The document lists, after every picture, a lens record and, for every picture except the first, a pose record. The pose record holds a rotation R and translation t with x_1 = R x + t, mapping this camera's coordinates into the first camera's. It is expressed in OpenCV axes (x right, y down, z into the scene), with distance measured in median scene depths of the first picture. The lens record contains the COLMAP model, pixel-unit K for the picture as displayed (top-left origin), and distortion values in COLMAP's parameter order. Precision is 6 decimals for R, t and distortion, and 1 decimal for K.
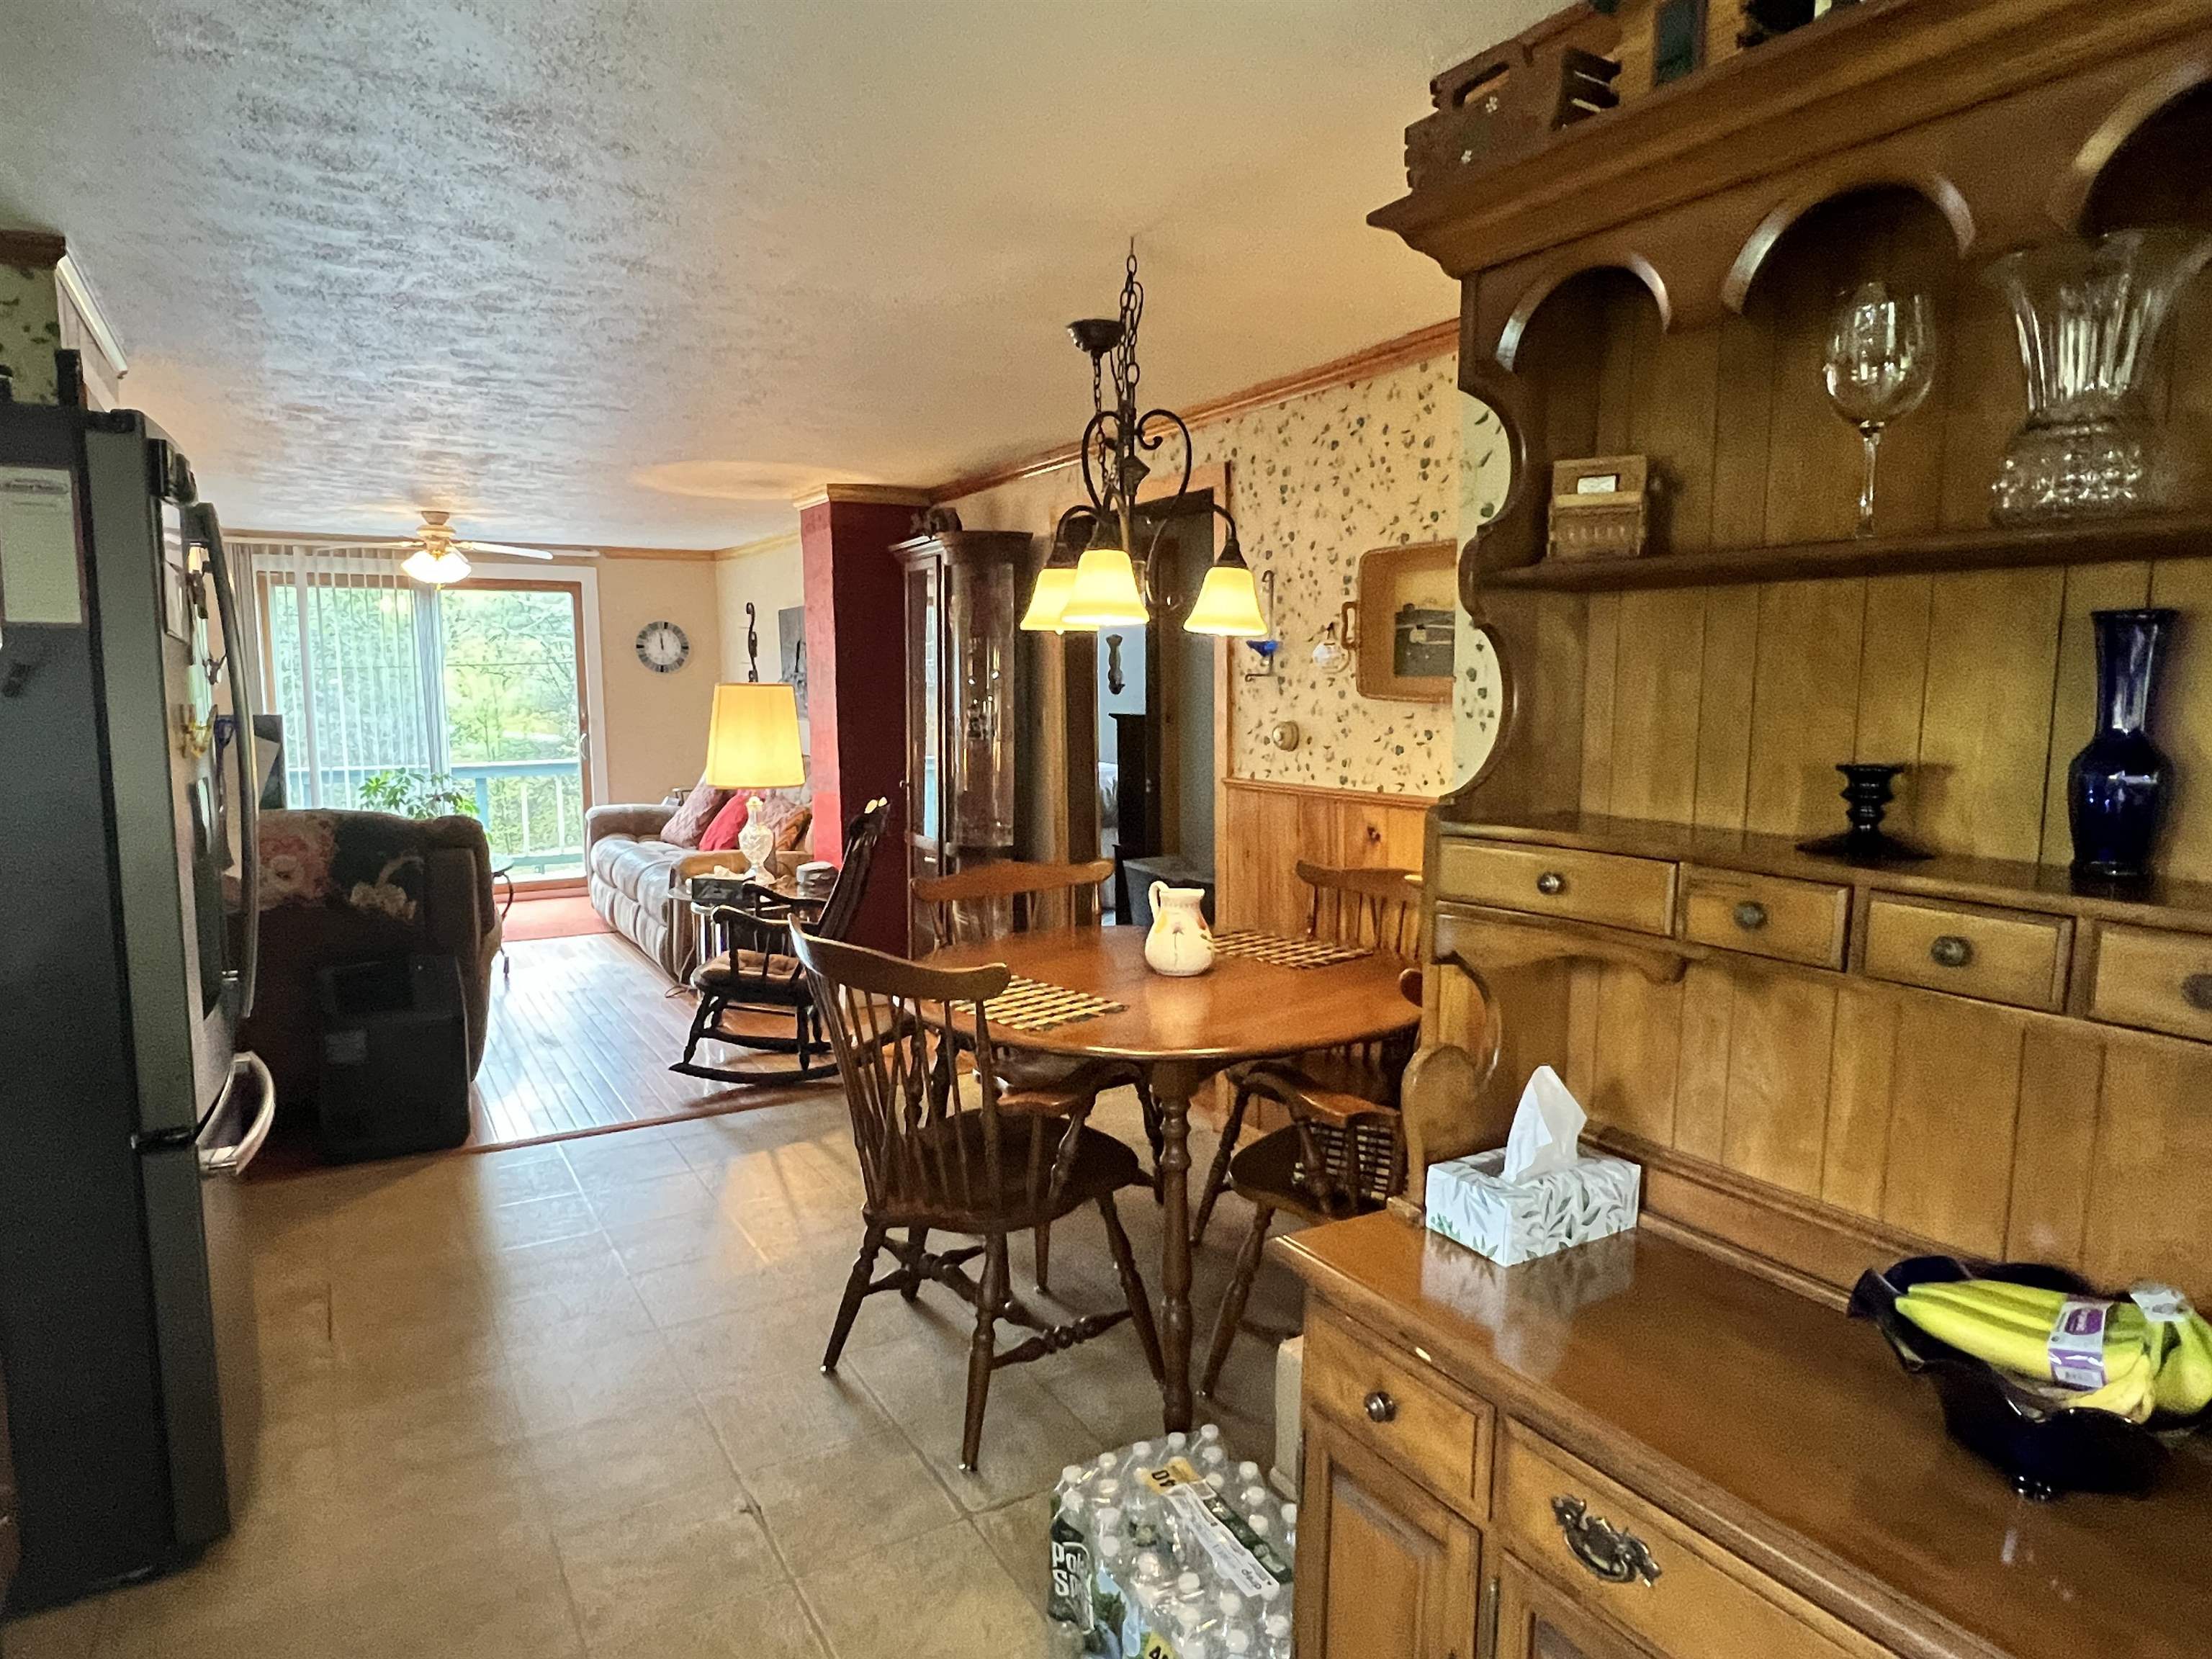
lens RADIAL K [[1299.8, 0, 1089.5], [0, 1299.8, 823.0], [0, 0, 1]] dist [-0.000469, -0.002266]
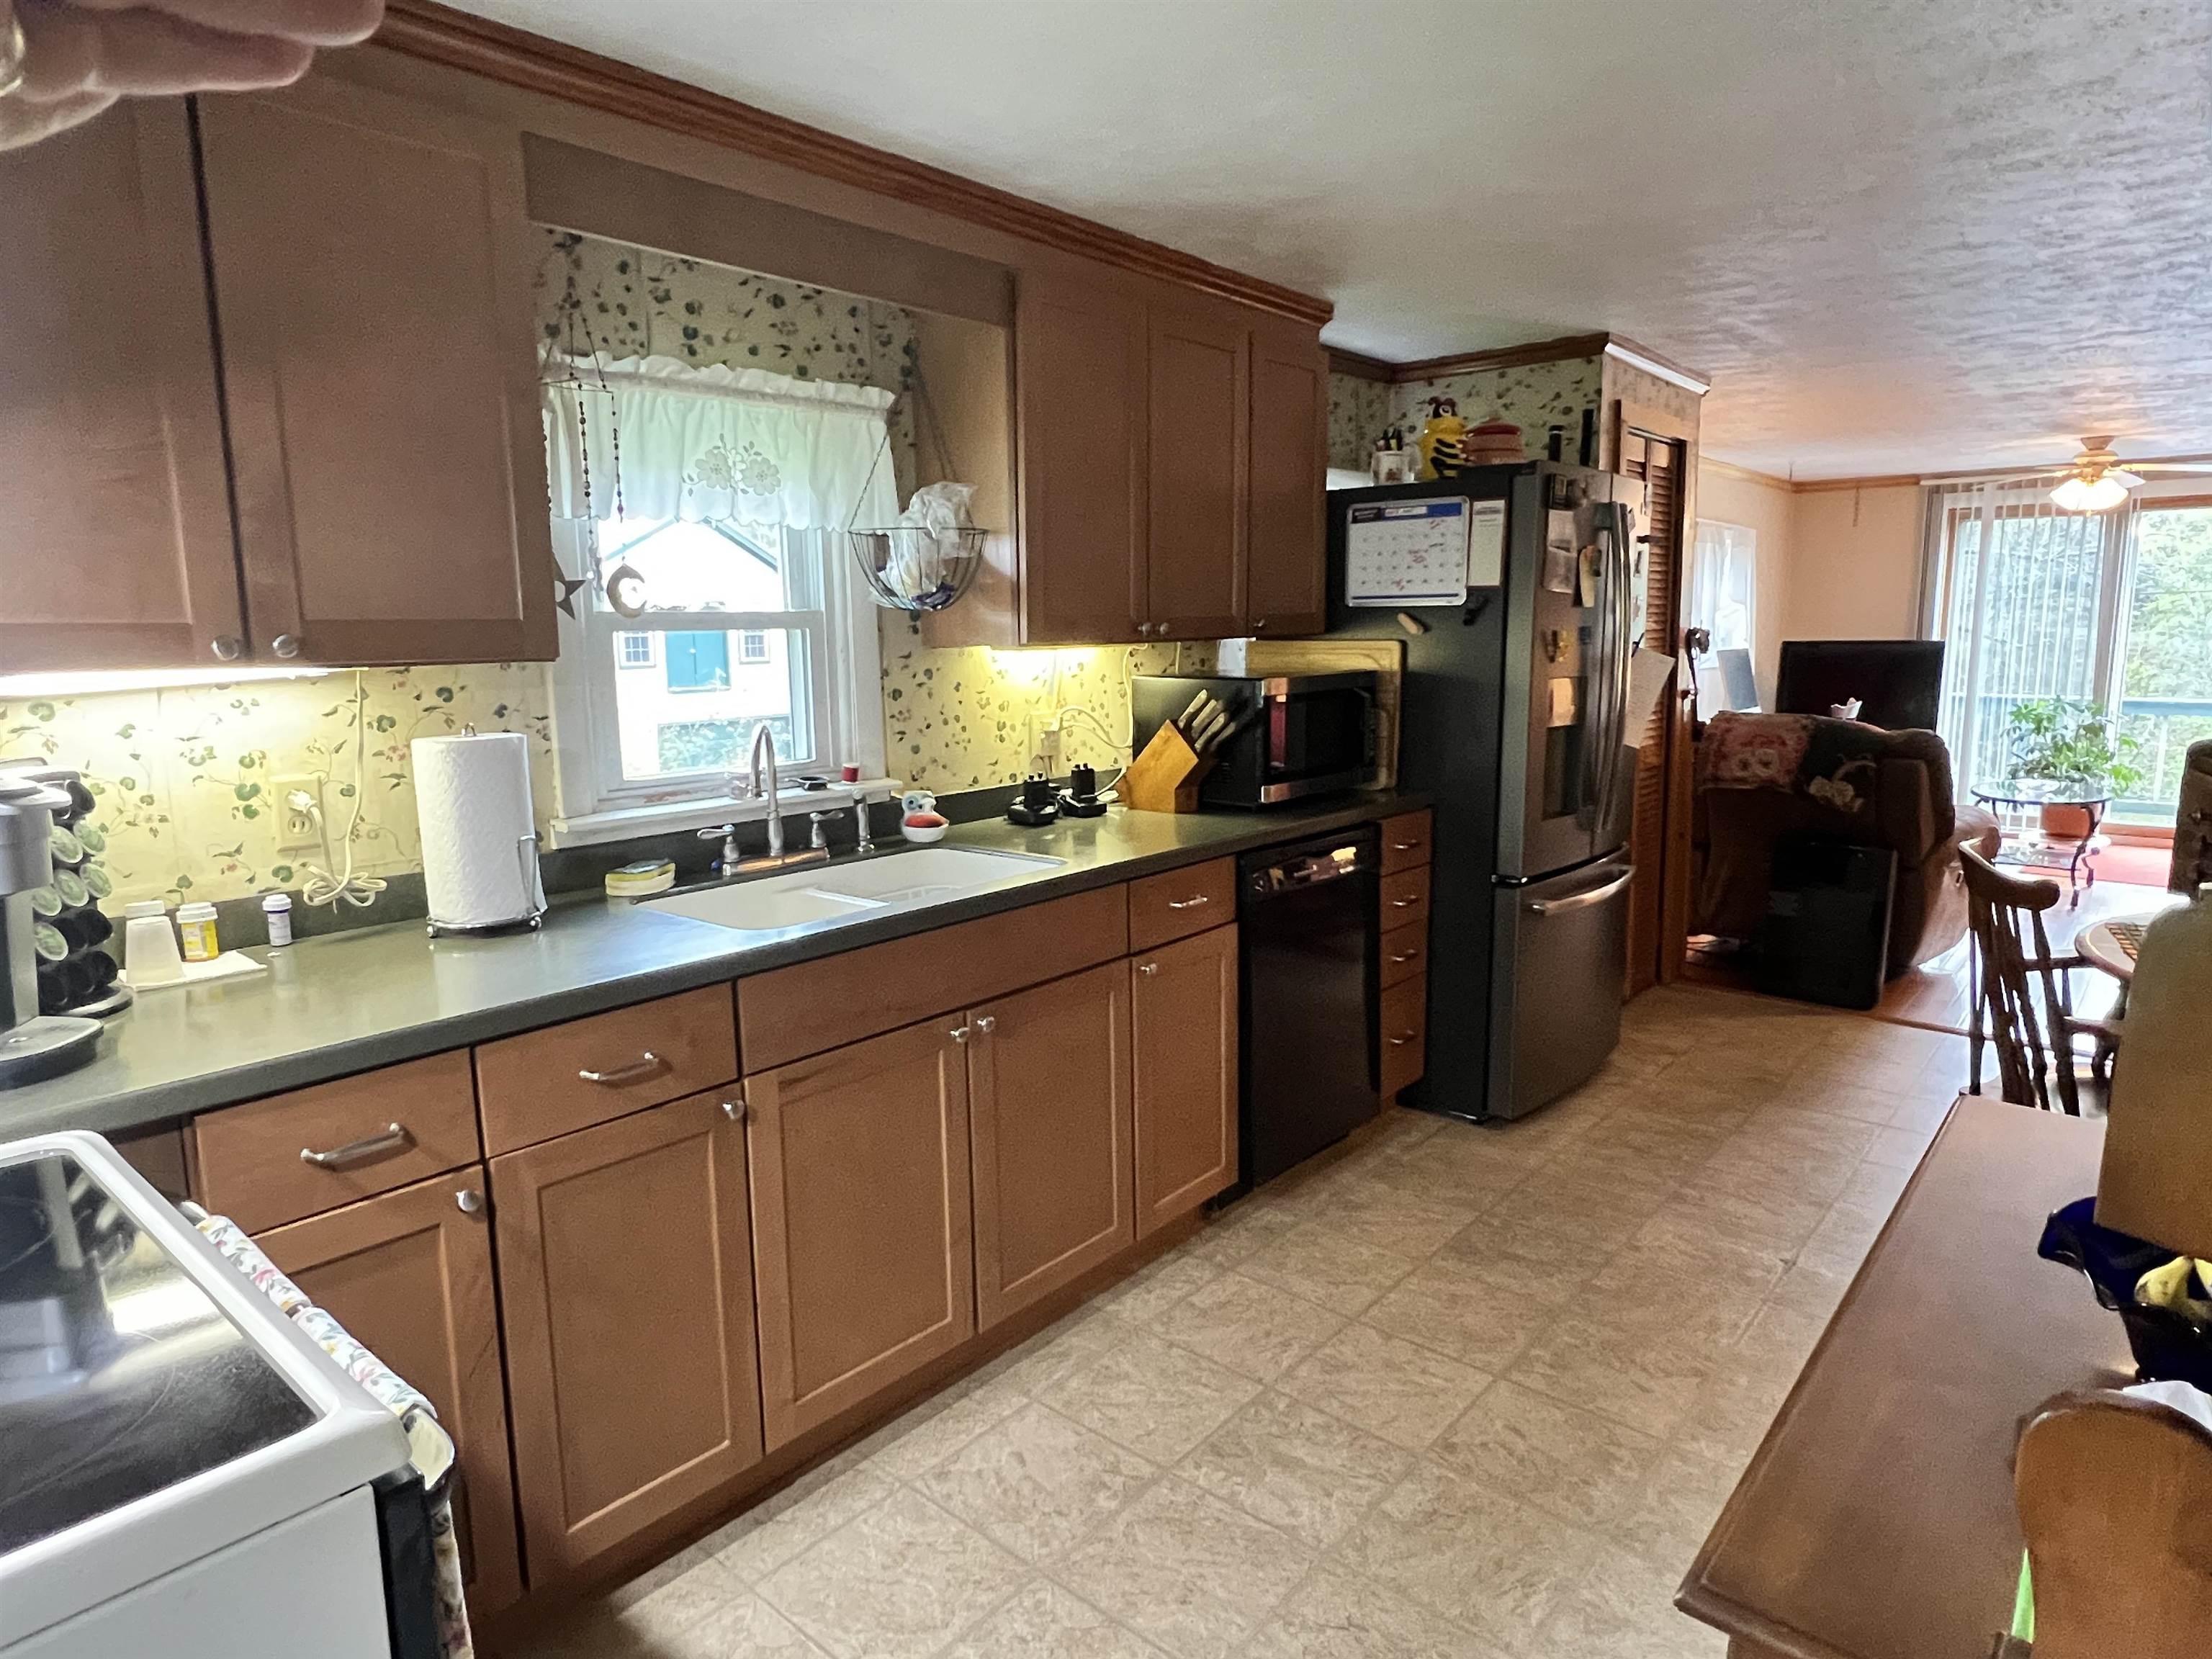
lens RADIAL K [[1299.8, 0, 1088.7], [0, 1299.8, 830.5], [0, 0, 1]] dist [-0.000469, -0.002266]
pose [[0.314614, 0.149920, -0.937306, 0.395151], [-0.092250, 0.987604, 0.127000, 0.003527], [0.944726, 0.046511, 0.324544, -0.055970]]
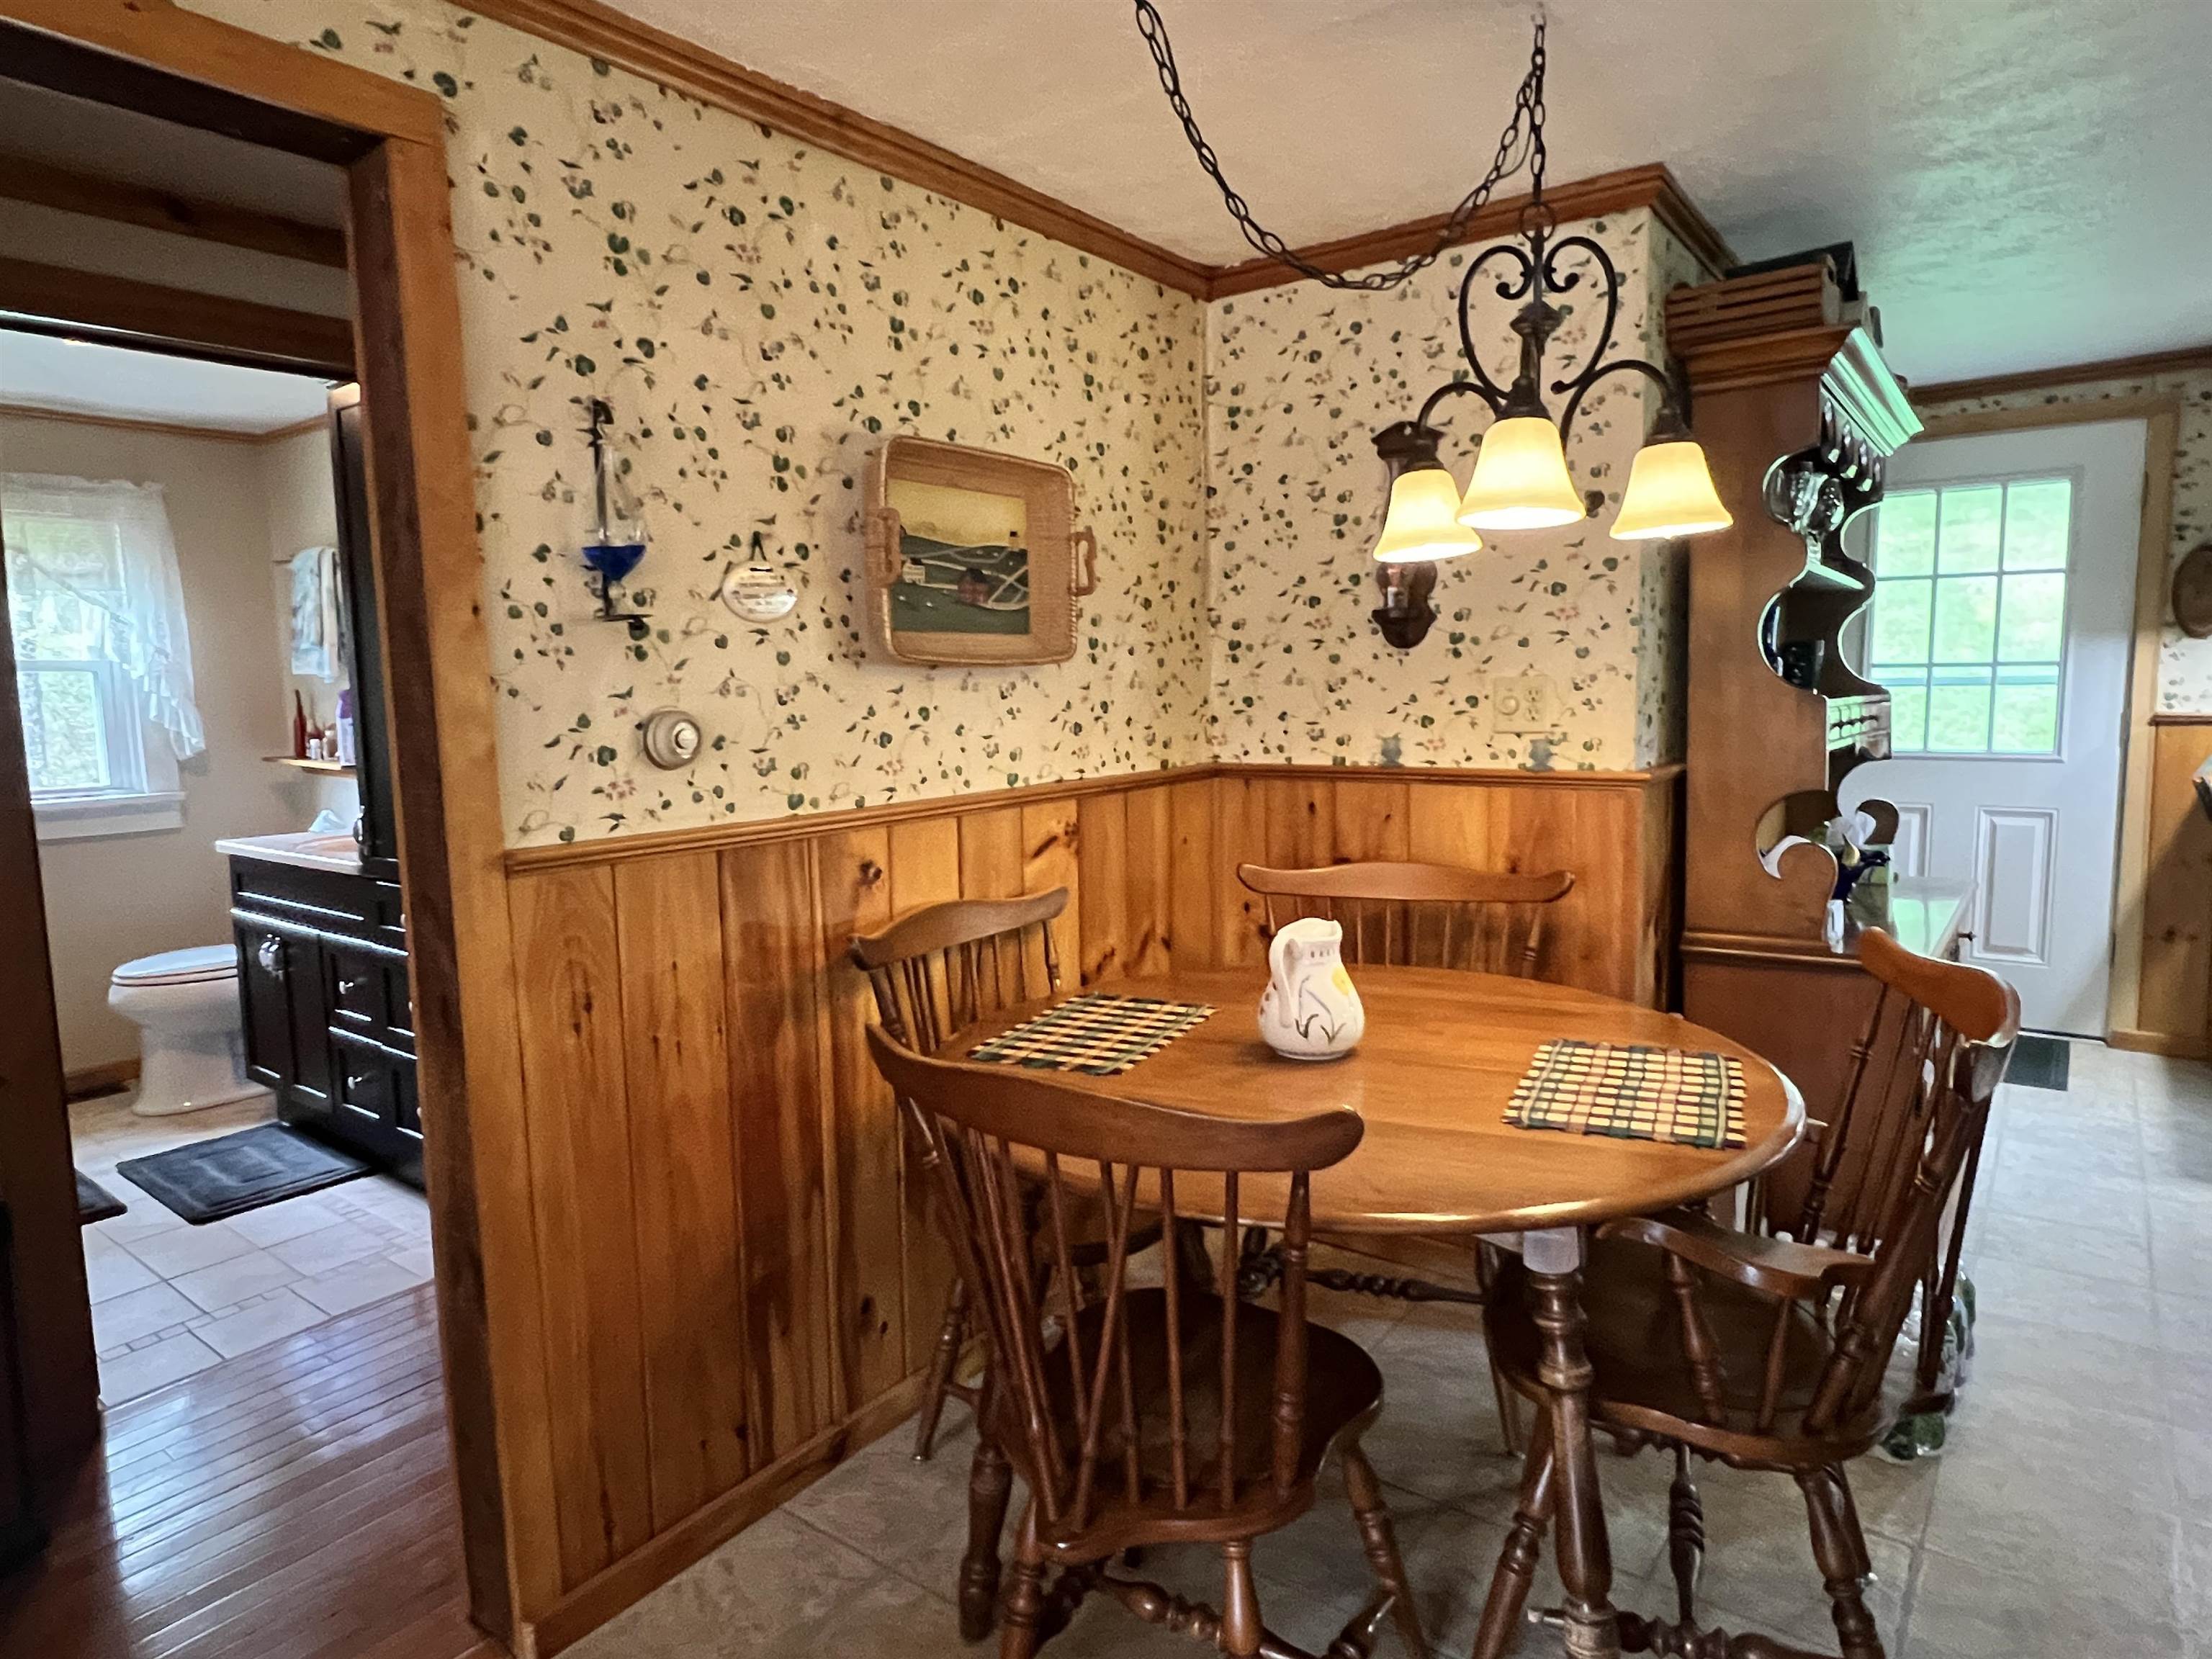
lens RADIAL K [[1299.8, 0, 1087.9], [0, 1299.8, 821.8], [0, 0, 1]] dist [-0.000469, -0.002266]
pose [[-0.372436, -0.085716, 0.924091, -0.386595], [0.126483, 0.981747, 0.142040, -0.086839], [-0.919398, 0.169783, -0.354796, 1.031473]]
